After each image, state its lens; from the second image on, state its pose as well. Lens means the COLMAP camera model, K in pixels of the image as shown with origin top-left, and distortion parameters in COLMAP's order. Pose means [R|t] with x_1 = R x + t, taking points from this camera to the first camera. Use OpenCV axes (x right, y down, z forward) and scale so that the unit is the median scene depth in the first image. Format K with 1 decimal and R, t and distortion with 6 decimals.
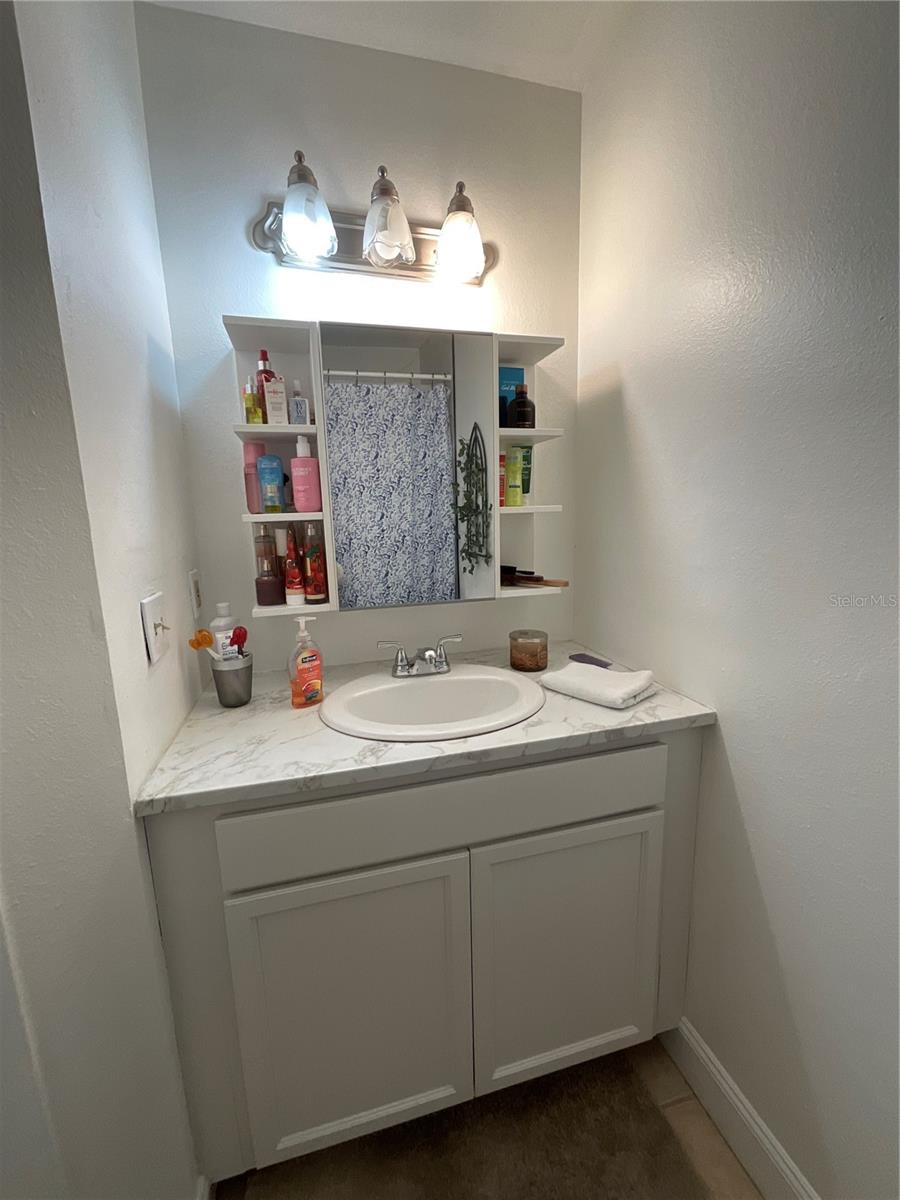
lens RADIAL K [[489.7, 0, 452.3], [0, 489.7, 600.4], [0, 0, 1]] dist [-0.004270, 0.002732]
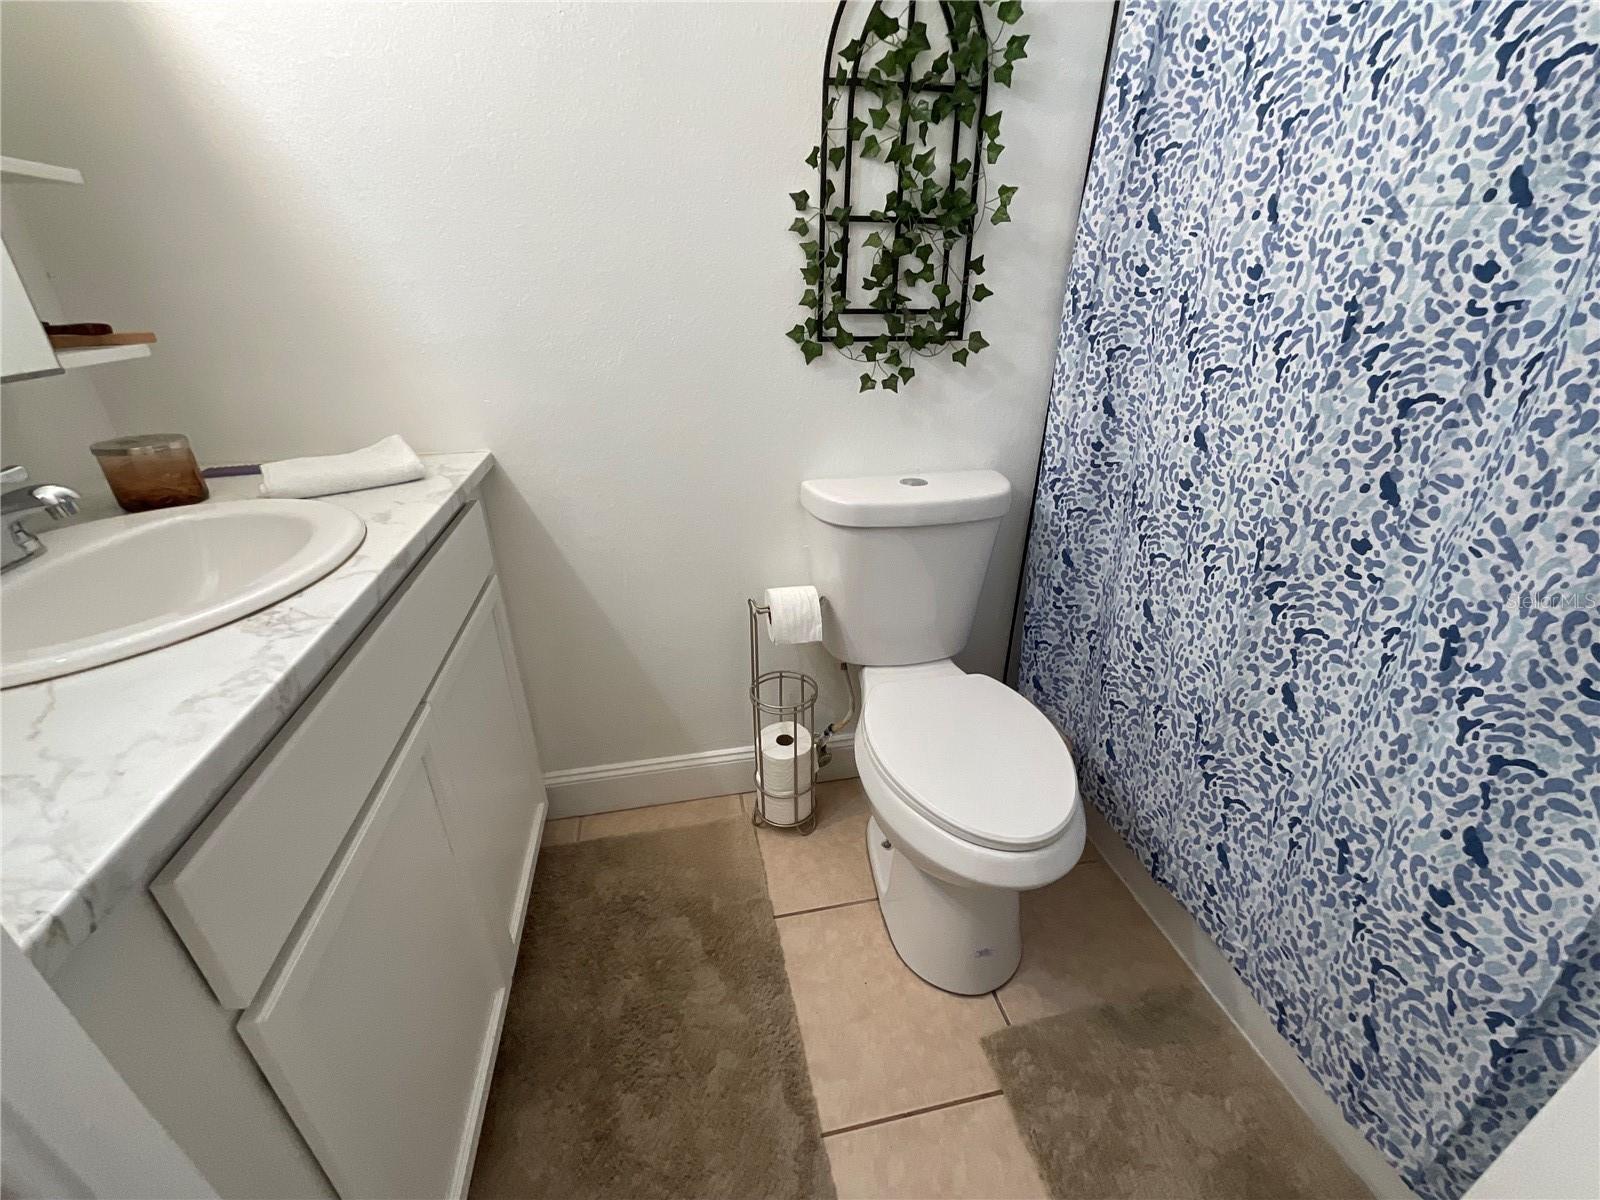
lens RADIAL K [[652.9, 0, 802.1], [0, 652.9, 600.9], [0, 0, 1]] dist [-0.004270, 0.002732]
pose [[0.079263, -0.424600, 0.901905, -0.648131], [0.174664, 0.896671, 0.406785, 0.080452], [-0.981433, 0.125287, 0.145235, 0.276099]]
